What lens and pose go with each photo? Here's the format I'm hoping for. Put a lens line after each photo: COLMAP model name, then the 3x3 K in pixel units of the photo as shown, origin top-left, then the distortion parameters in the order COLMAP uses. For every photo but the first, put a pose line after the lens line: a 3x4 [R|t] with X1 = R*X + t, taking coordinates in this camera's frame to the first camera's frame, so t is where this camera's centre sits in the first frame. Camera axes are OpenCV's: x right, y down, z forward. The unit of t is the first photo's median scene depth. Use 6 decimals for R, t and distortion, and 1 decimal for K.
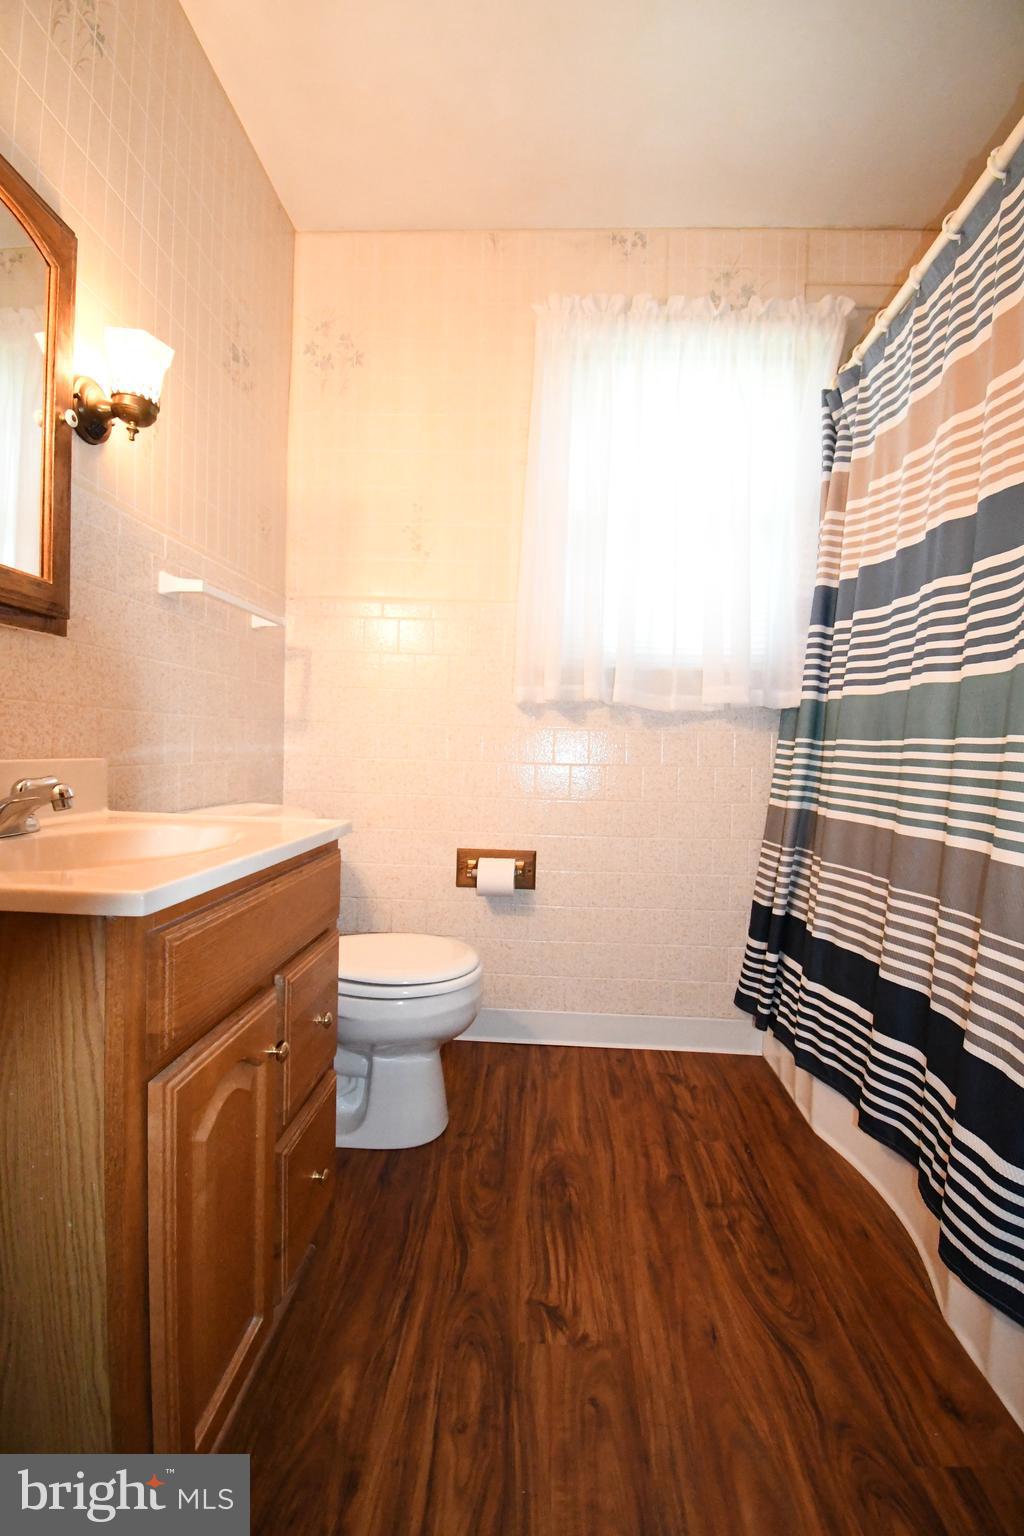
lens RADIAL K [[678.9, 0, 512.0], [0, 678.9, 768.0], [0, 0, 1]] dist [0.028664, -0.032319]
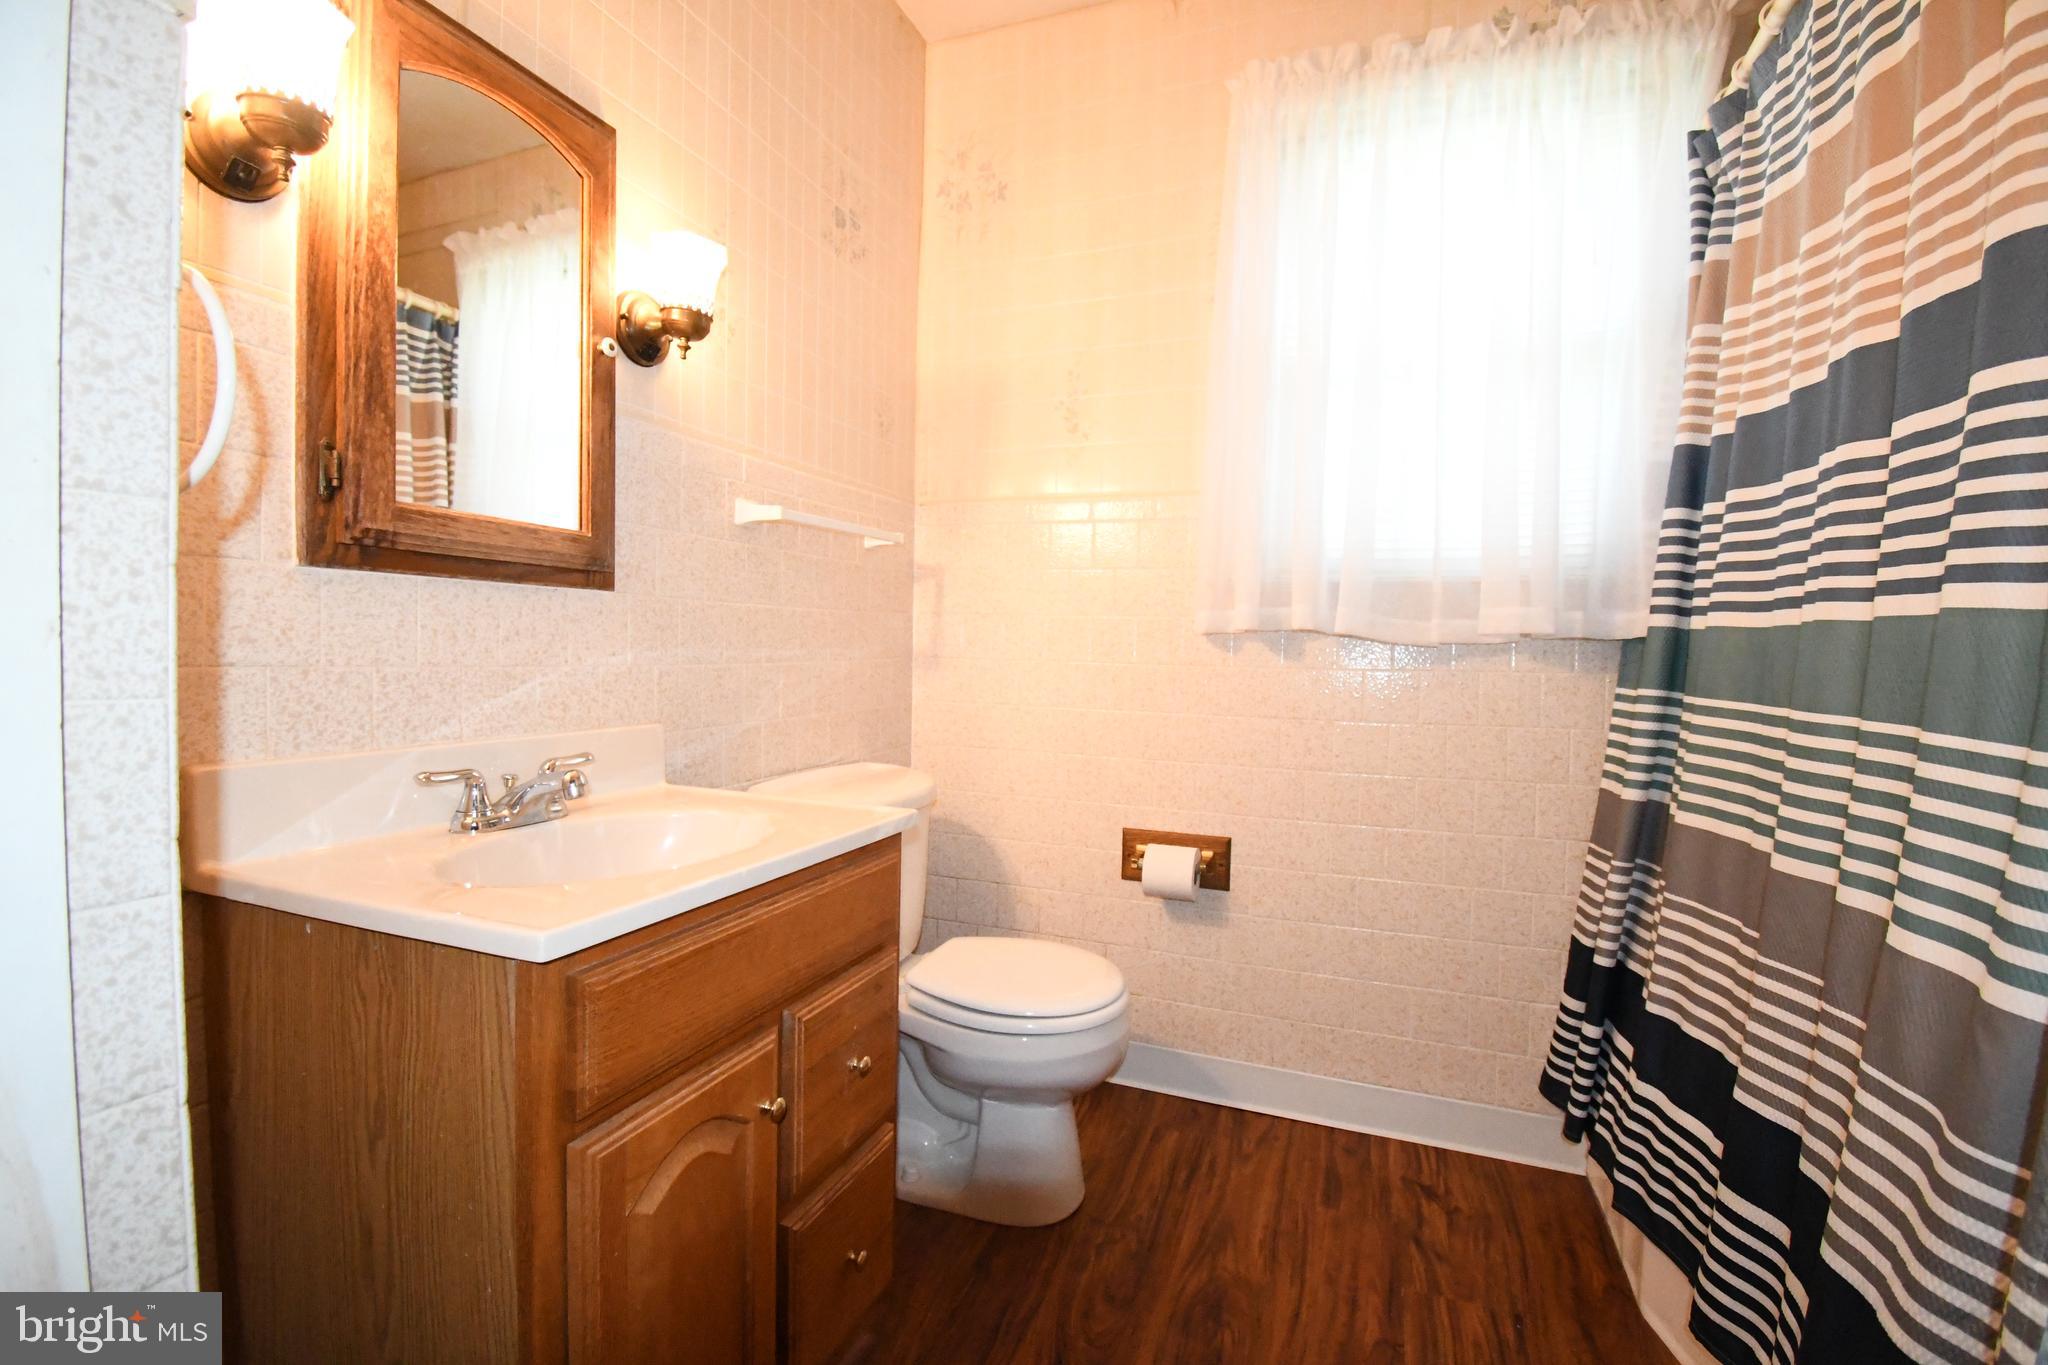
lens RADIAL K [[905.3, 0, 1027.0], [0, 905.3, 679.9], [0, 0, 1]] dist [0.028664, -0.032319]
pose [[0.952111, 0.005786, -0.305699, 0.142449], [-0.005333, 0.999983, 0.002319, -0.052965], [0.305707, -0.000577, 0.952125, 0.025004]]
